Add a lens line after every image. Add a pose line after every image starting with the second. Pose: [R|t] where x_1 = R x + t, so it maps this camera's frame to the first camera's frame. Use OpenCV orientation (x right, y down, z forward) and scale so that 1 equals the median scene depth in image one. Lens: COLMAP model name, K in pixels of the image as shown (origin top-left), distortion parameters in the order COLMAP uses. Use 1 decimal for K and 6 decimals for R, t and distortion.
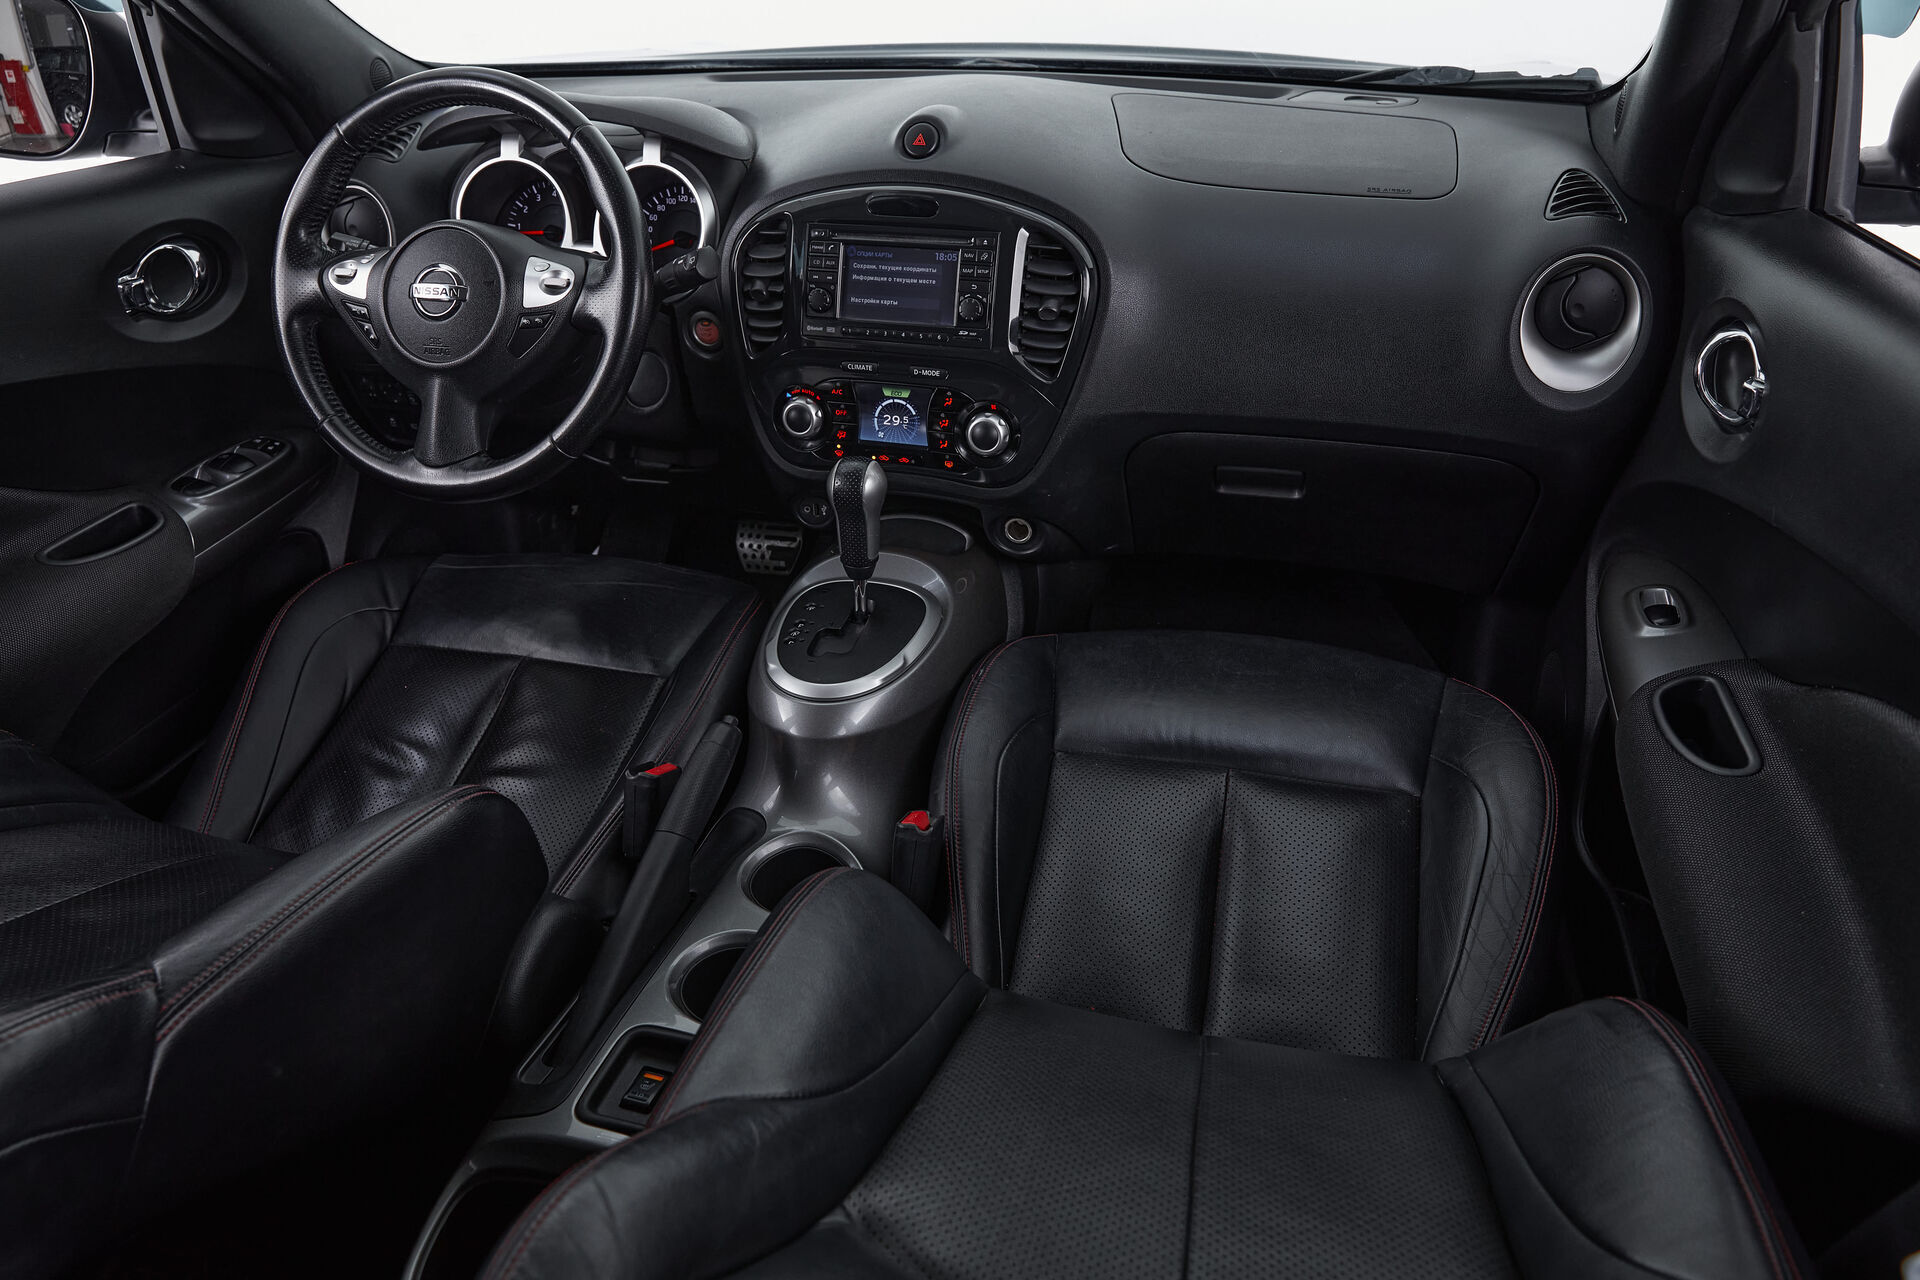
lens RADIAL K [[1255.6, 0, 959.9], [0, 1255.6, 634.2], [0, 0, 1]] dist [-0.011527, -0.003339]
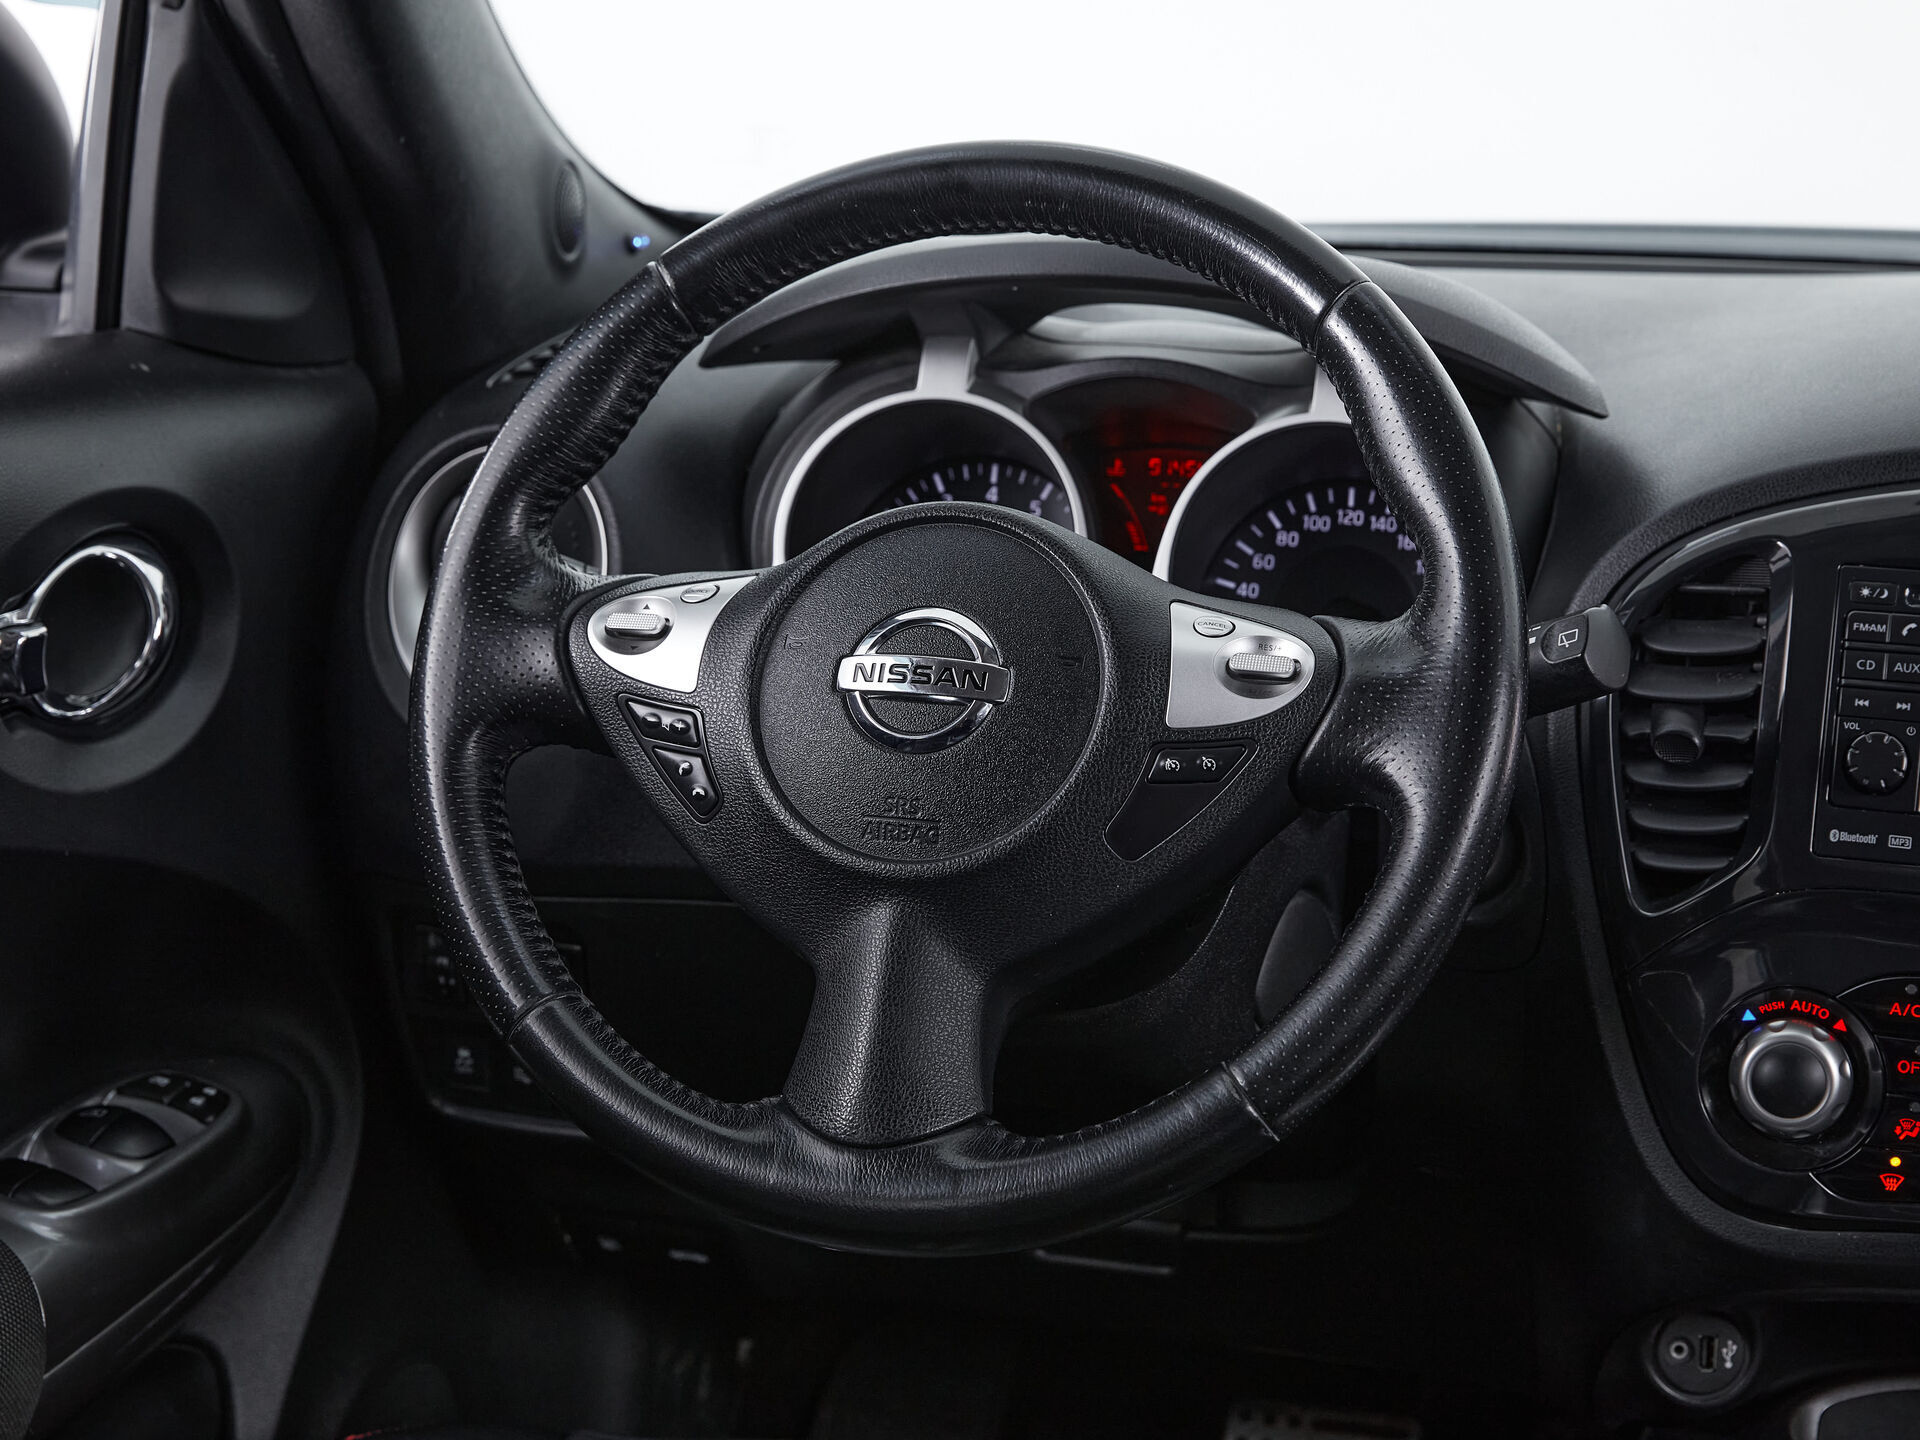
lens RADIAL K [[3241.2, 0, 976.0], [0, 3241.2, 740.2], [0, 0, 1]] dist [-0.065193, 0.000000]
pose [[0.998226, 0.046673, -0.036955, -0.335798], [-0.056048, 0.946059, -0.319111, 0.044372], [0.020068, 0.320616, 0.946997, 0.092366]]
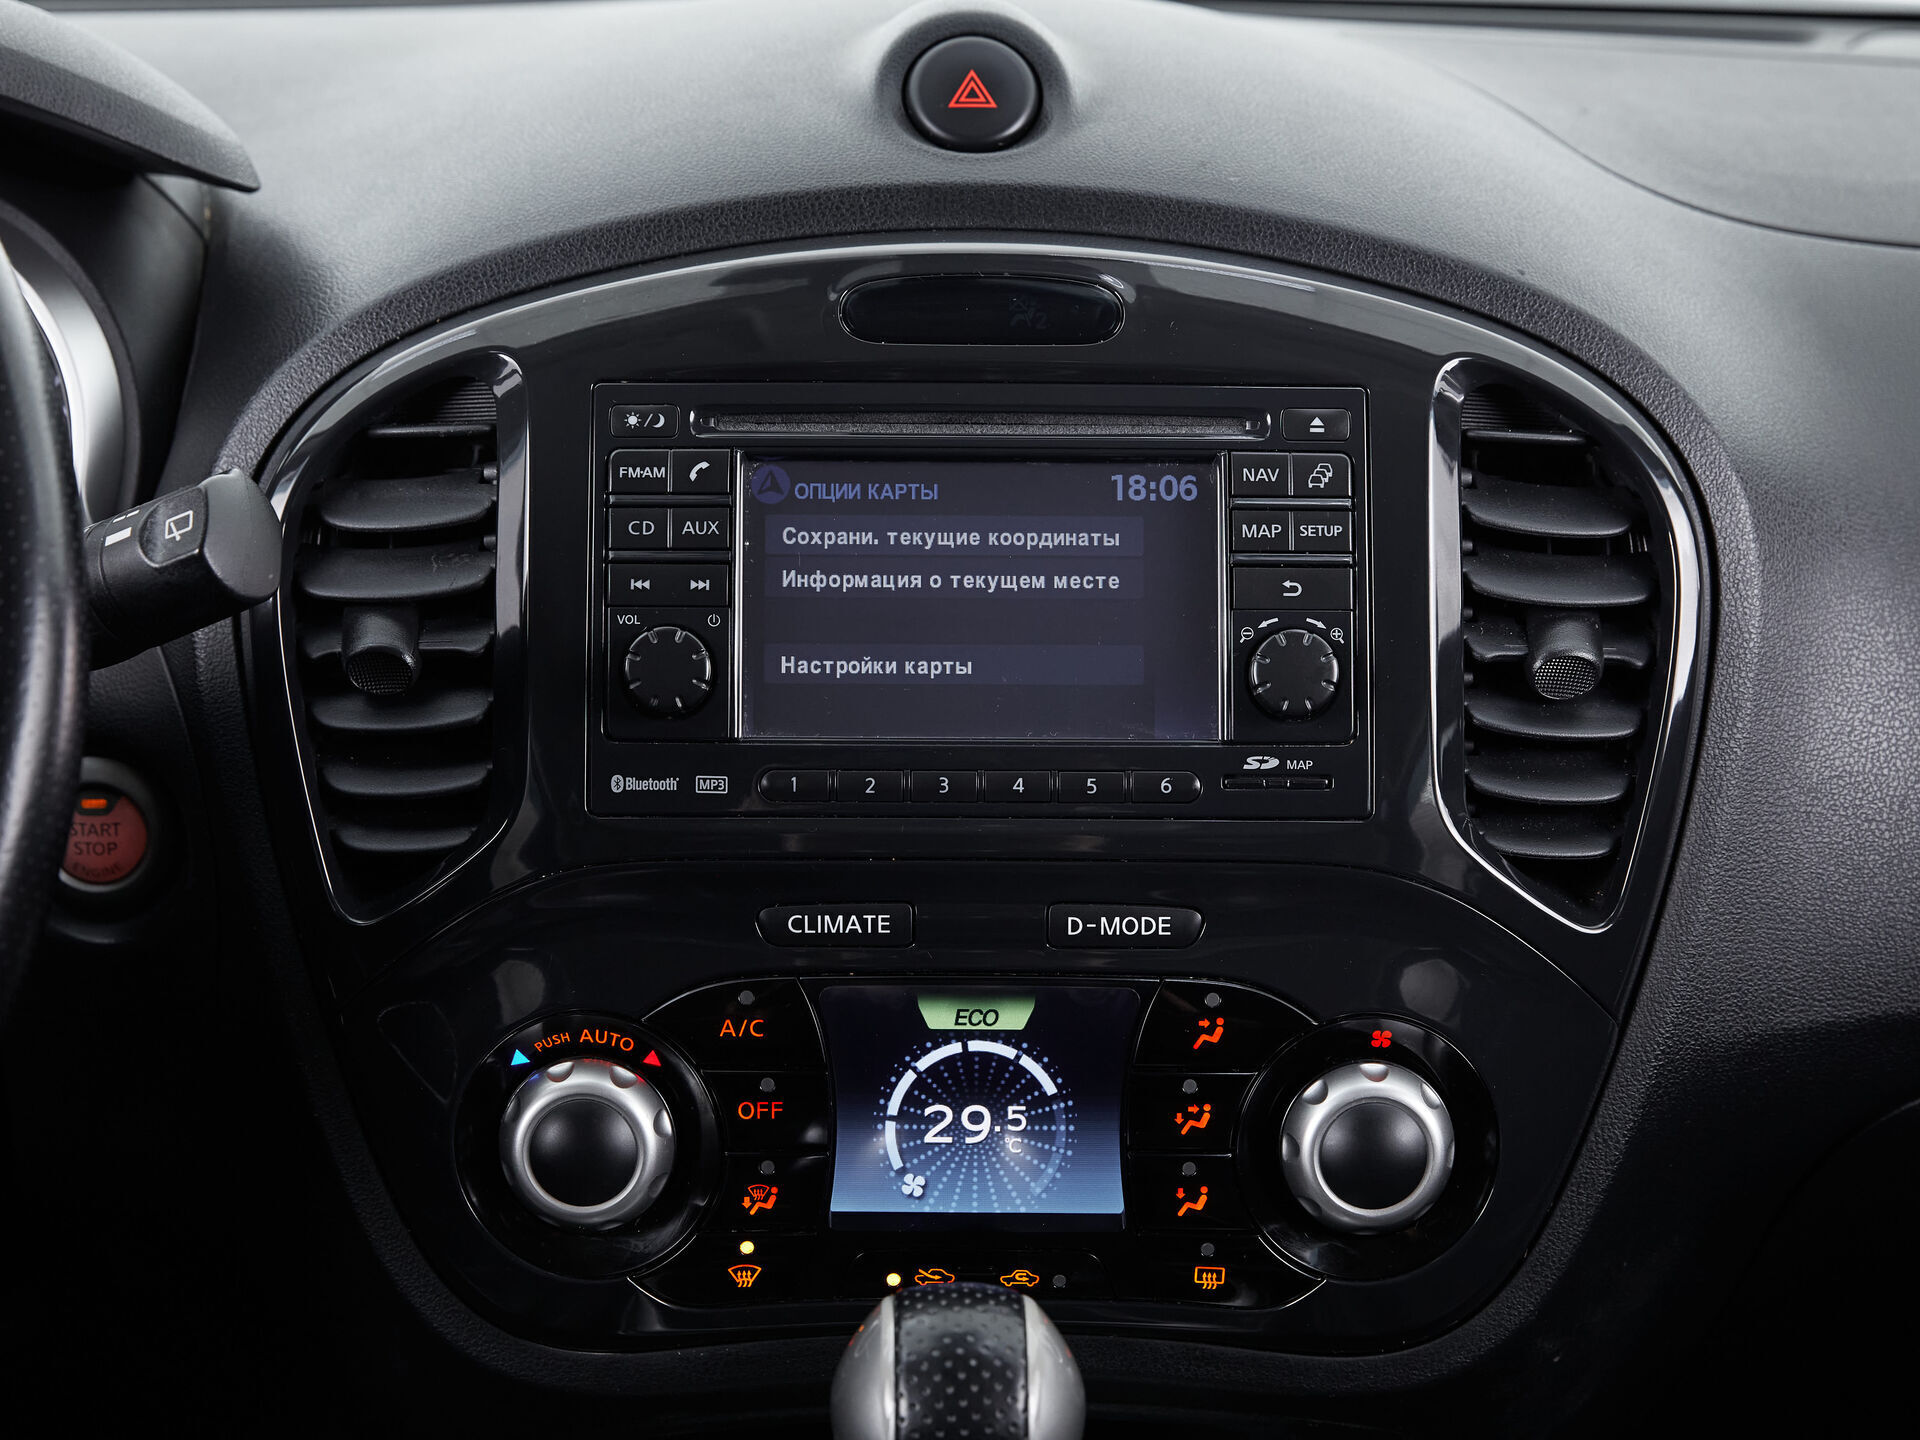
lens RADIAL K [[3241.2, 0, 920.6], [0, 3241.2, 757.6], [0, 0, 1]] dist [-0.065193, 0.000000]
pose [[0.961628, -0.051197, 0.269536, -0.234184], [0.122823, 0.958822, -0.256077, -0.077034], [-0.245327, 0.279356, 0.928318, 0.386412]]
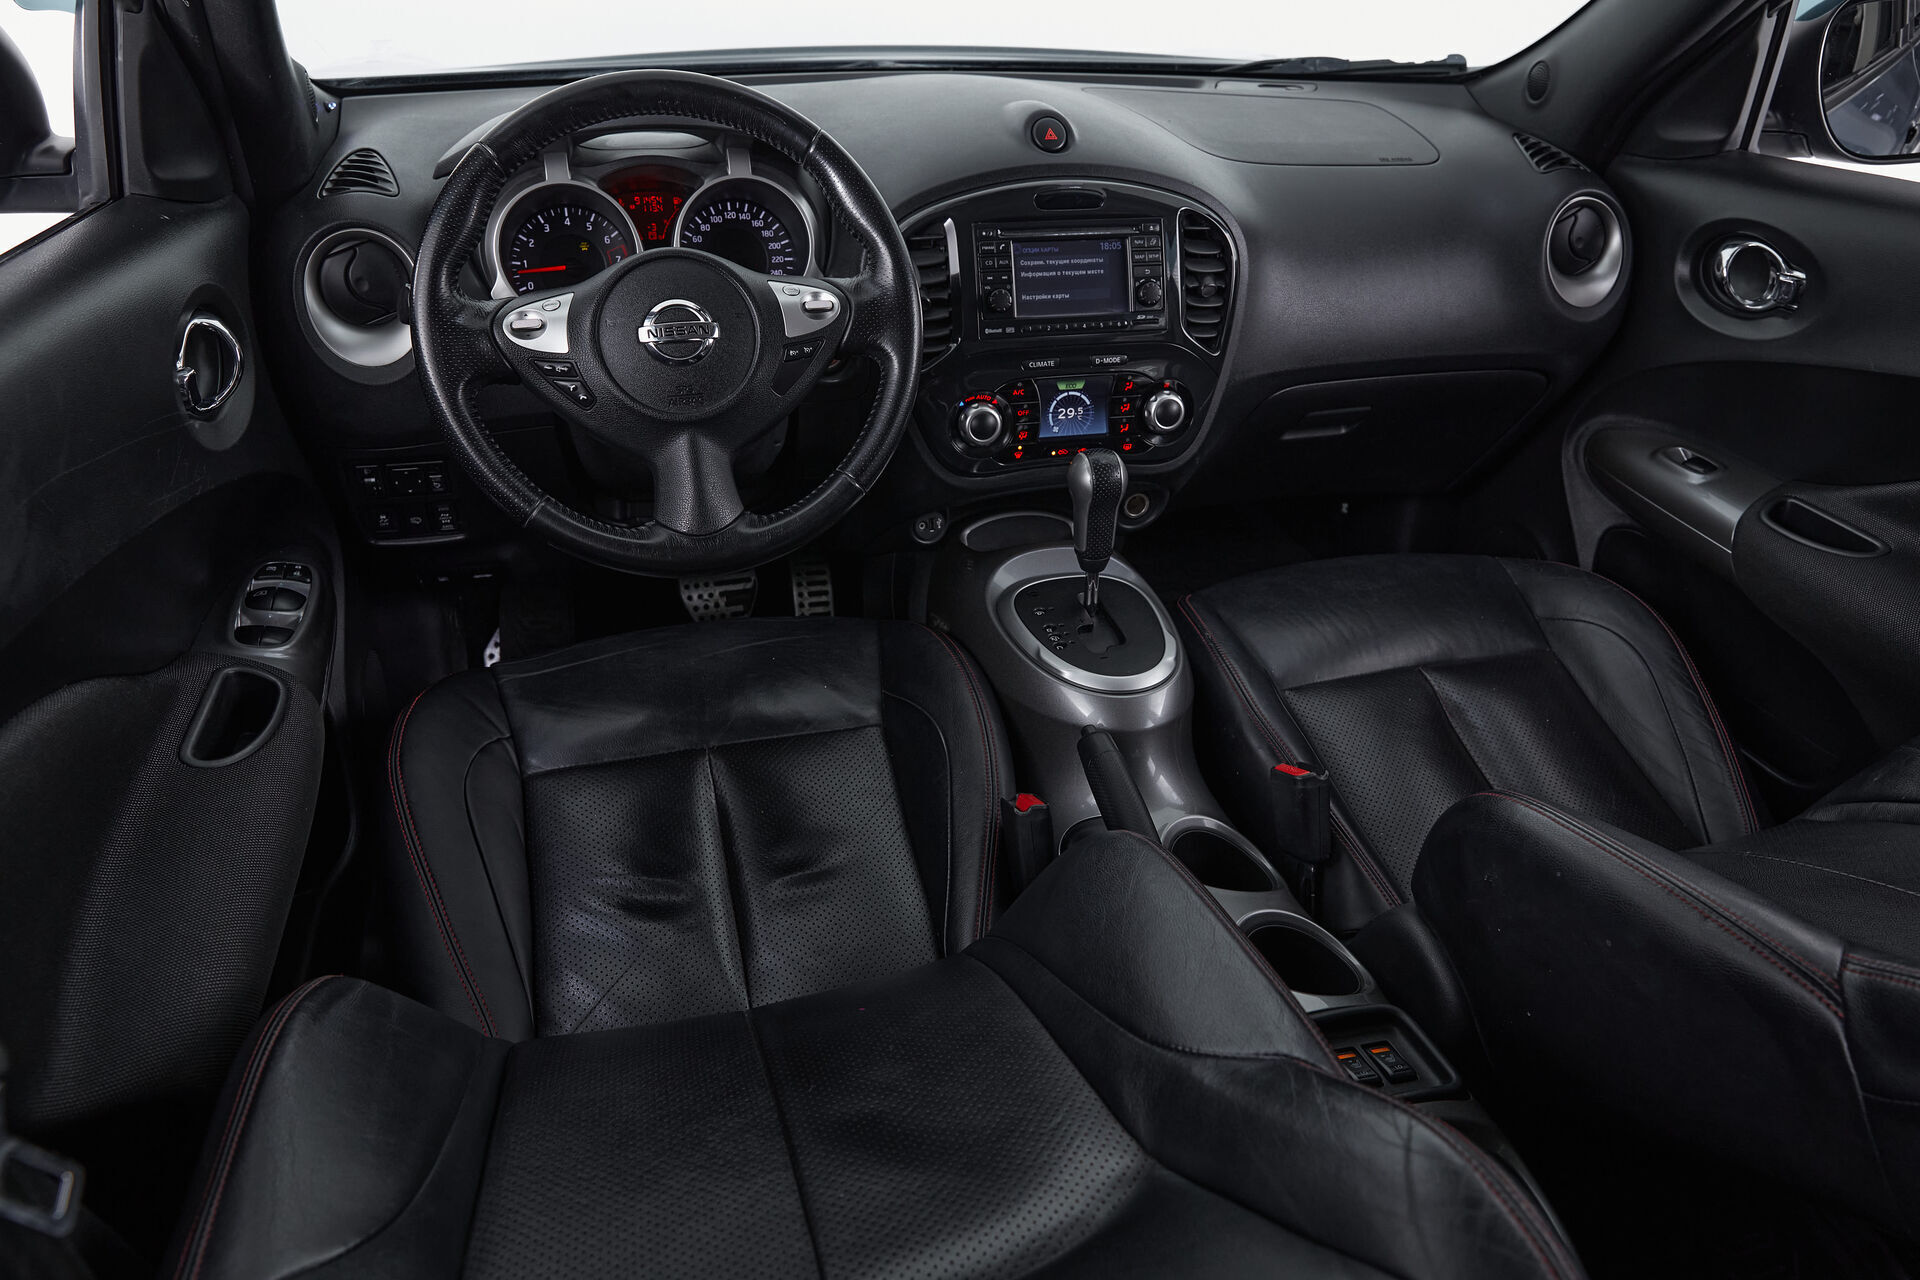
lens RADIAL K [[1255.6, 0, 943.8], [0, 1255.6, 632.5], [0, 0, 1]] dist [-0.011527, -0.003339]
pose [[0.872847, -0.217981, 0.436603, -0.623183], [0.223249, 0.973943, 0.039941, -0.062248], [-0.433932, 0.062609, 0.898767, 0.152703]]
